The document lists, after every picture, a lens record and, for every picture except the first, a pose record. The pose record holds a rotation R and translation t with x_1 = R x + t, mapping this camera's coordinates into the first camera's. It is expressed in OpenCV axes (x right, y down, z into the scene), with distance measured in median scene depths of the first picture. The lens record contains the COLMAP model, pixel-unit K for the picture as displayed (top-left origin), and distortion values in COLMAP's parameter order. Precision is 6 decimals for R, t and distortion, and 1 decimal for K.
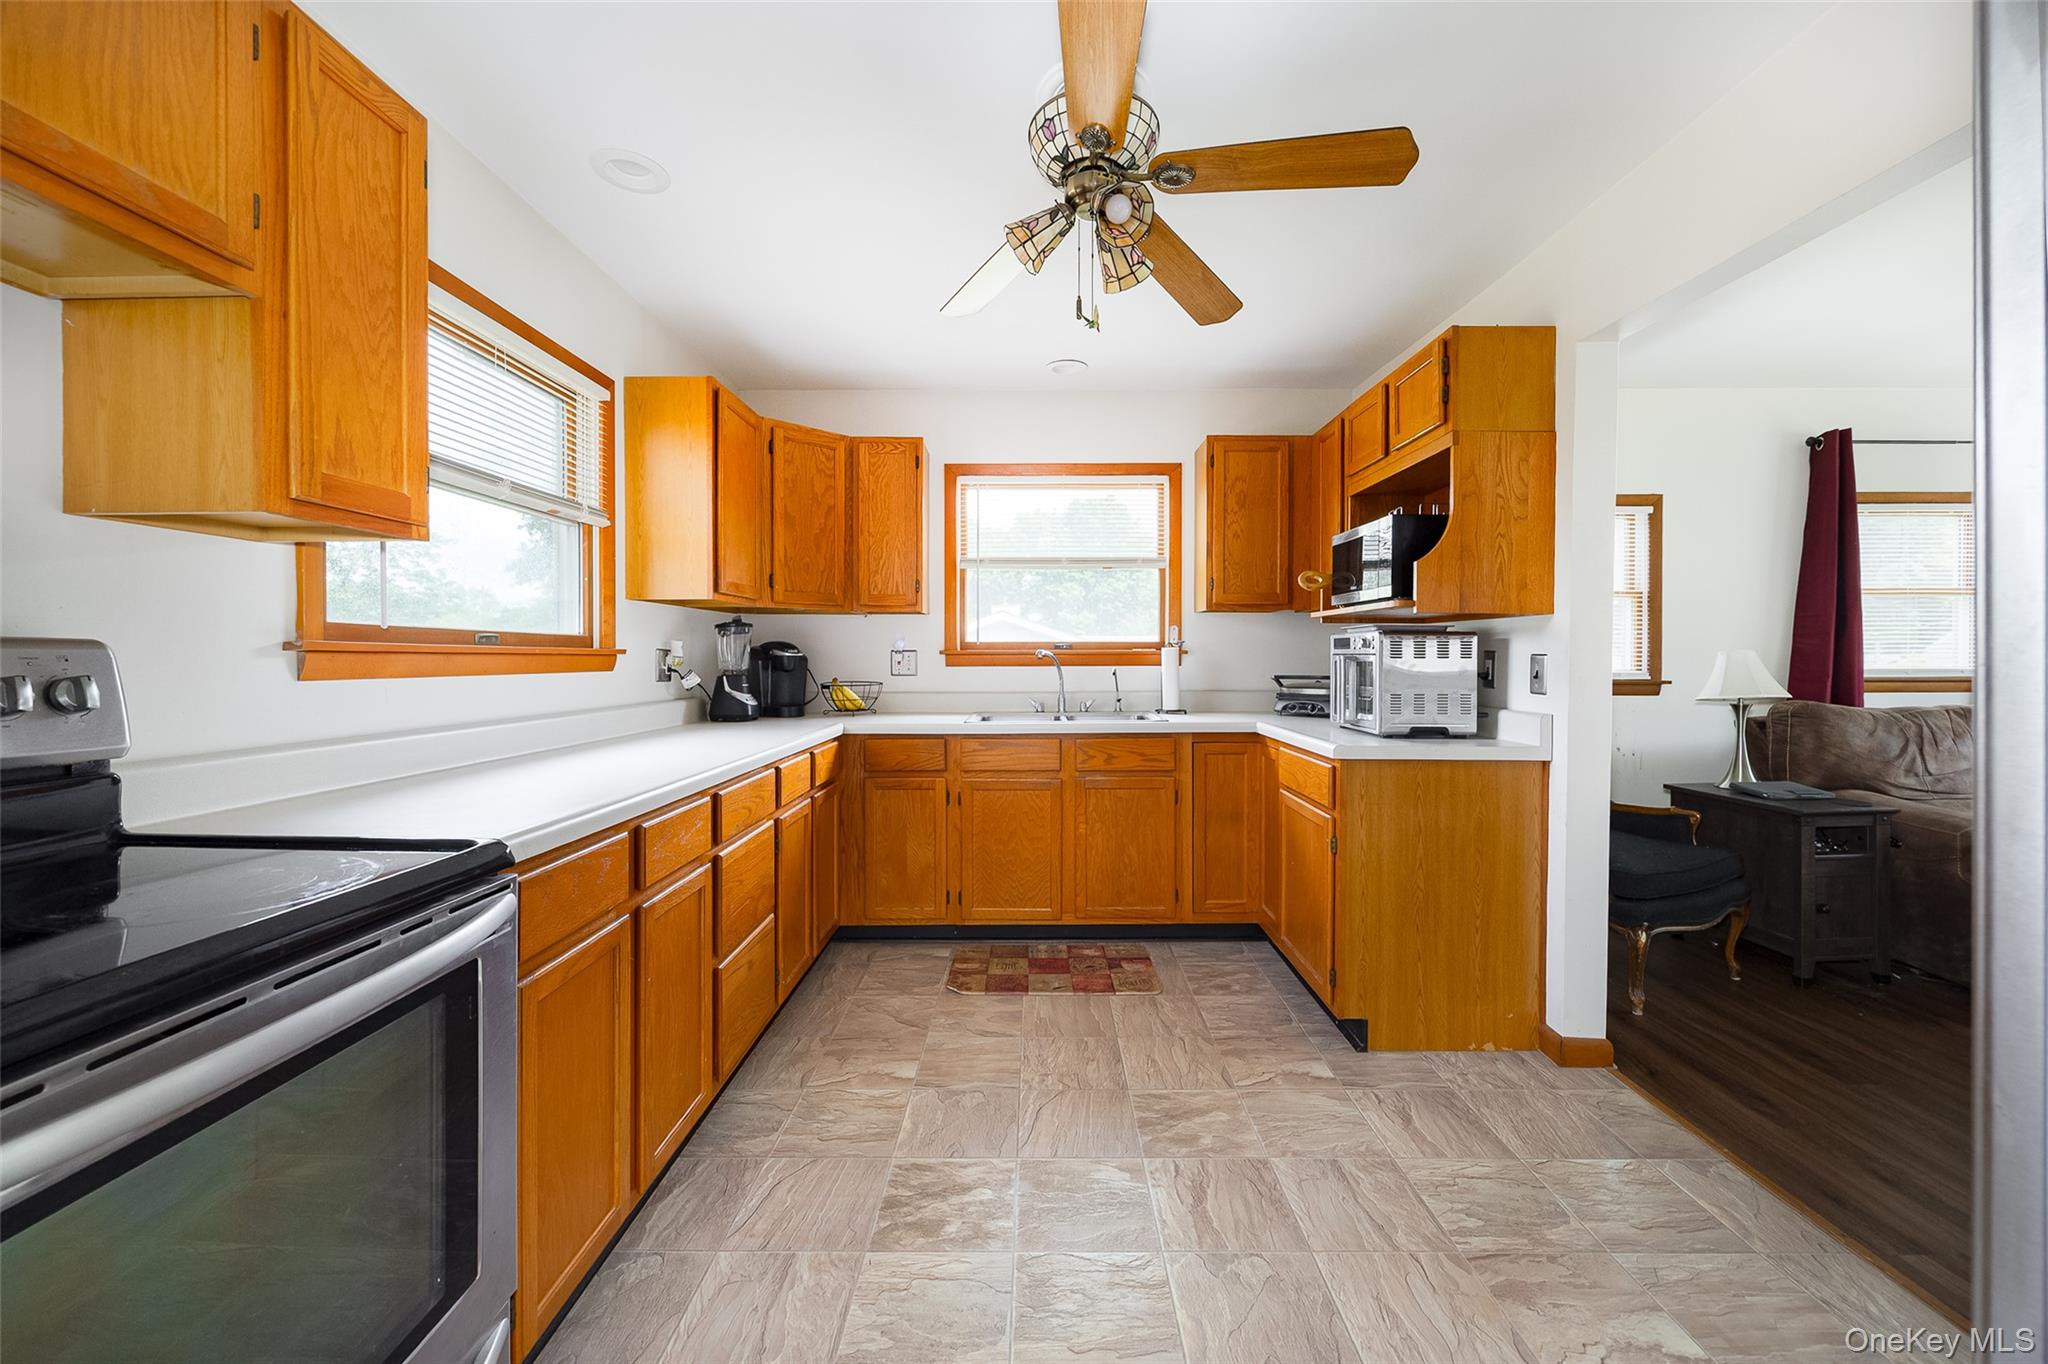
lens RADIAL K [[792.8, 0, 1026.5], [0, 792.8, 665.7], [0, 0, 1]] dist [0.005633, -0.000632]
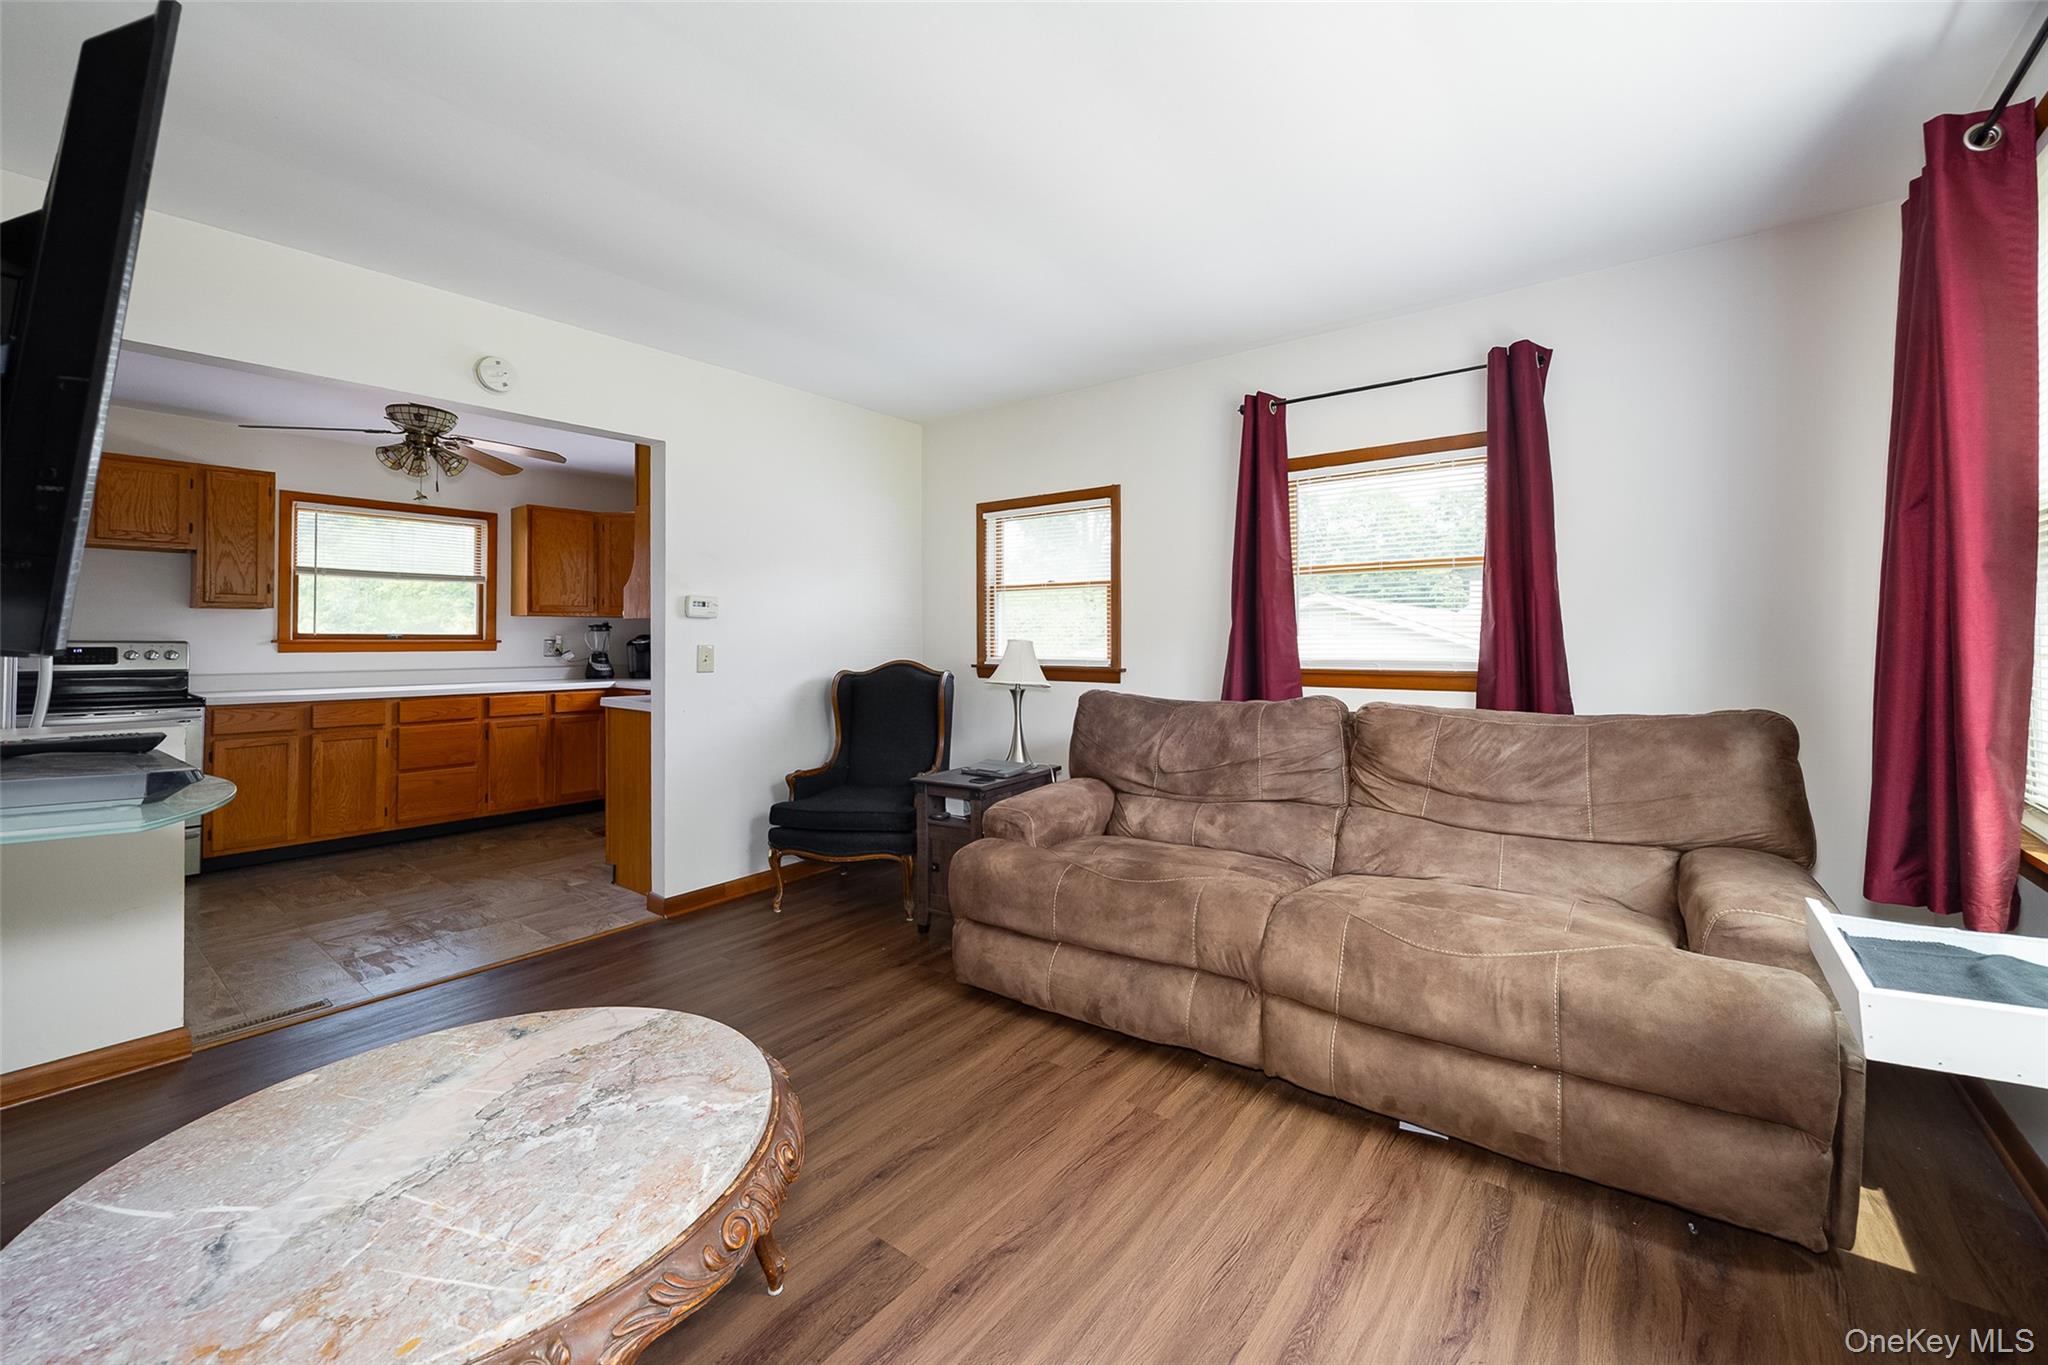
lens RADIAL K [[792.8, 0, 1021.7], [0, 792.8, 630.6], [0, 0, 1]] dist [0.005633, -0.000632]
pose [[0.791134, -0.008145, -0.611589, 1.641516], [-0.005014, 0.999791, -0.019801, -0.010445], [0.611622, 0.018731, 0.790928, 0.160420]]
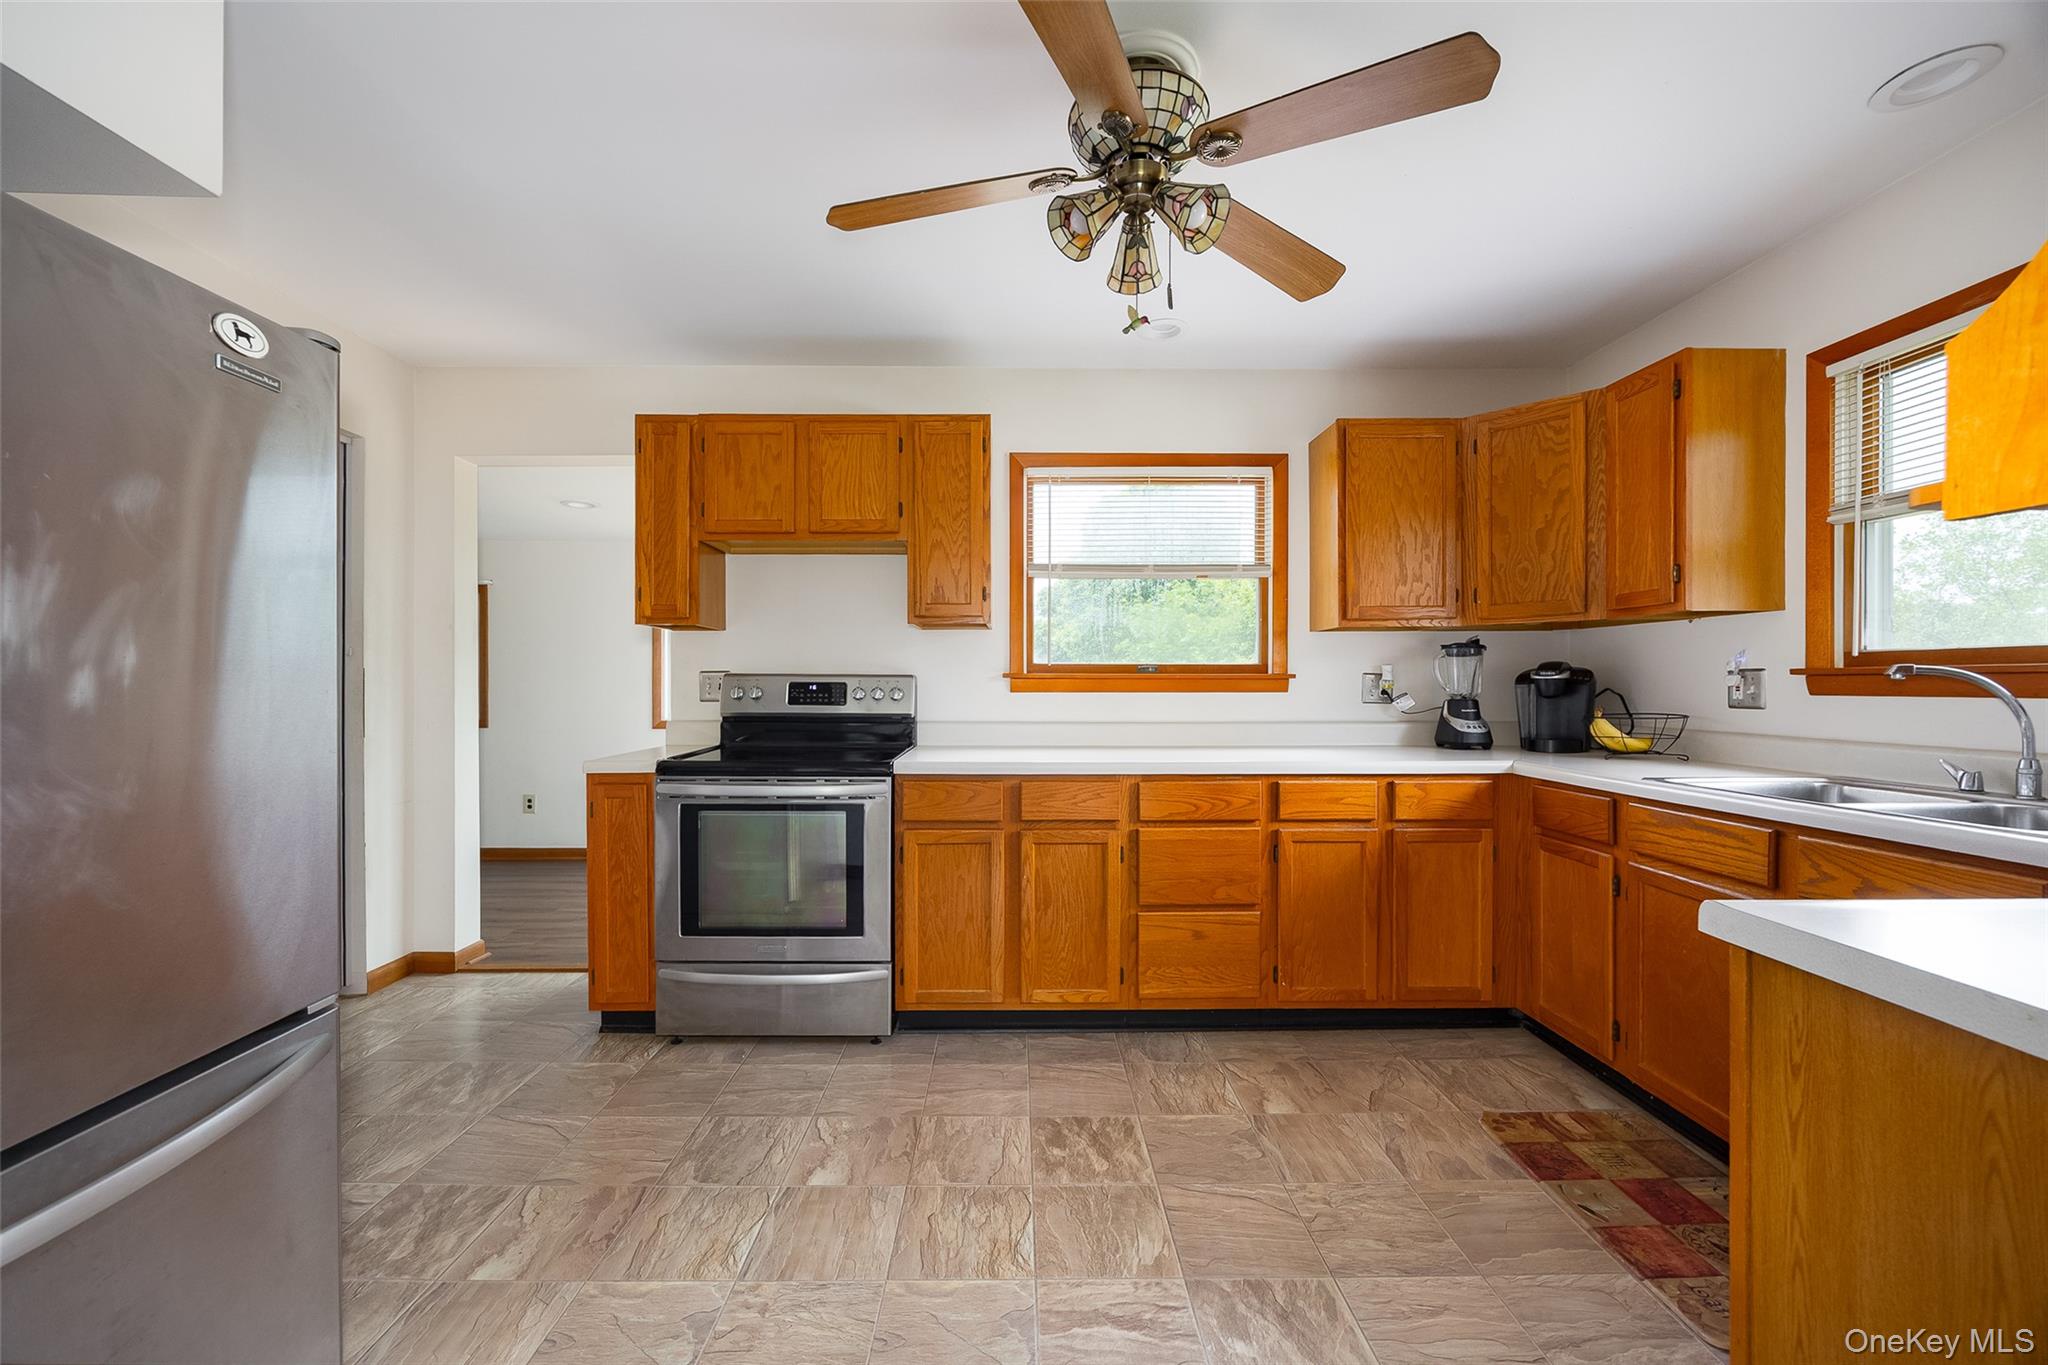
lens RADIAL K [[792.8, 0, 1029.5], [0, 792.8, 681.6], [0, 0, 1]] dist [0.005633, -0.000632]
pose [[0.021889, -0.001188, -0.999760, 0.606994], [-0.009385, 0.999955, -0.001394, -0.003545], [0.999716, 0.009413, 0.021877, 0.503229]]
